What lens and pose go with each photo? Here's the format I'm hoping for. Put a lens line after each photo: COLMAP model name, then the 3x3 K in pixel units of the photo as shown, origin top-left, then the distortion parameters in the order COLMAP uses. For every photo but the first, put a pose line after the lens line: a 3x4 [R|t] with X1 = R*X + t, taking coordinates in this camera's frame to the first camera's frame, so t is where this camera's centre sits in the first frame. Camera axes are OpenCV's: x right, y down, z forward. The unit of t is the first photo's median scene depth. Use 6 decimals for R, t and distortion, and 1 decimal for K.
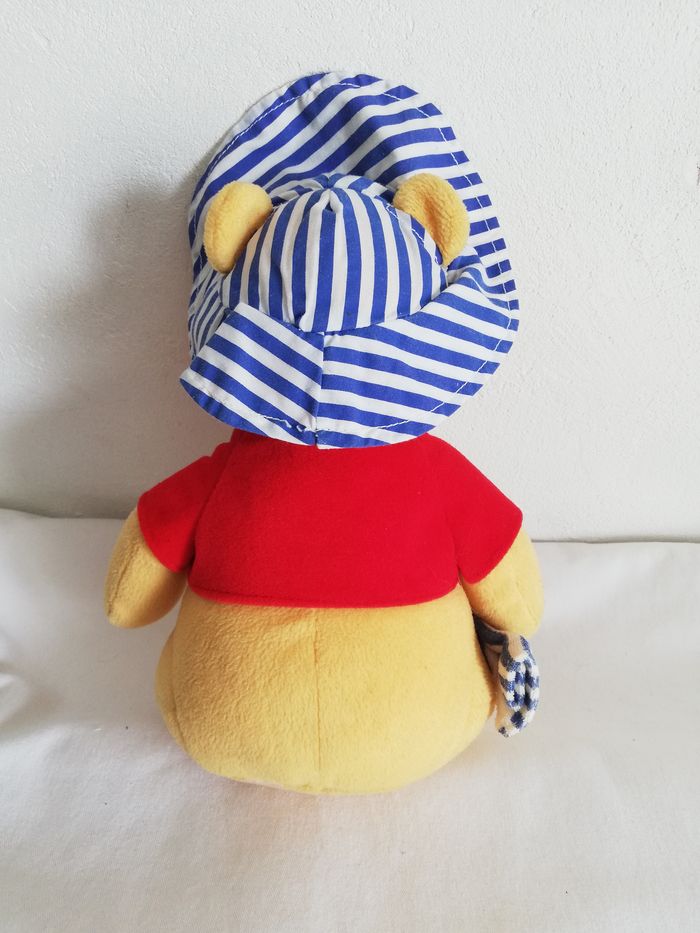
lens RADIAL K [[710.3, 0, 350.0], [0, 710.3, 466.5], [0, 0, 1]] dist [-0.007883, -0.015220]
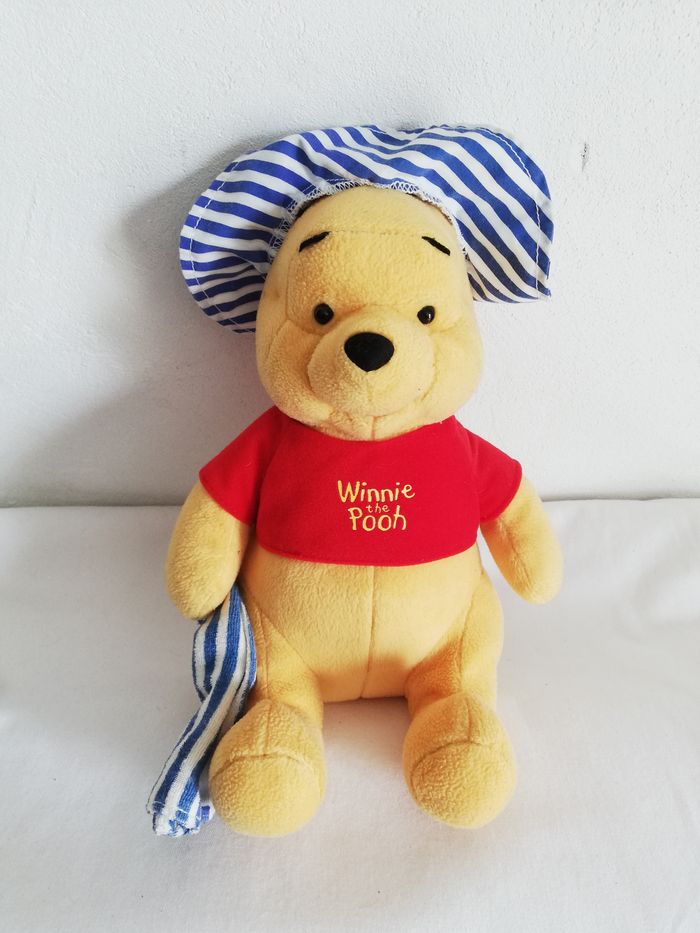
lens RADIAL K [[715.3, 0, 348.0], [0, 715.3, 467.7], [0, 0, 1]] dist [-0.009633, -0.010779]
pose [[0.996085, -0.051508, 0.071847, 0.039970], [0.047393, 0.997200, 0.057849, -0.032414], [-0.074626, -0.054218, 0.995737, -0.068956]]
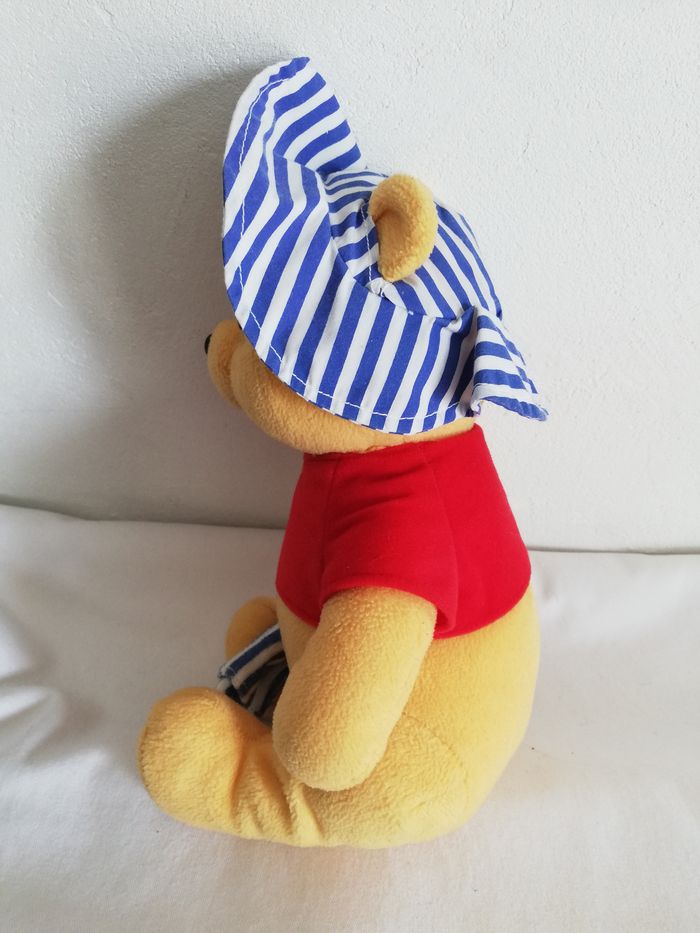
lens RADIAL K [[718.0, 0, 350.0], [0, 718.0, 466.5], [0, 0, 1]] dist [-0.016827, -0.007087]
pose [[0.999885, 0.014436, -0.004712, -0.096007], [-0.014351, 0.999744, 0.017516, -0.033671], [0.004964, -0.017446, 0.999835, 0.058544]]
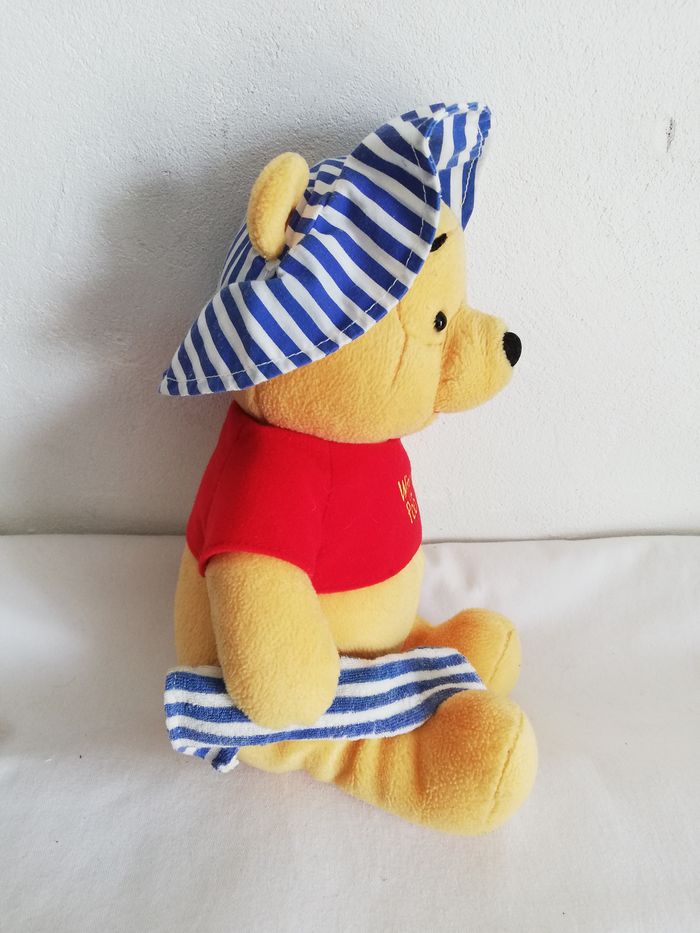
lens RADIAL K [[710.3, 0, 350.0], [0, 710.3, 466.5], [0, 0, 1]] dist [-0.007883, -0.015220]
pose [[0.998837, -0.035372, 0.032757, 0.019241], [0.036150, 0.999071, -0.023459, 0.031384], [-0.031897, 0.024616, 0.999188, 0.073548]]
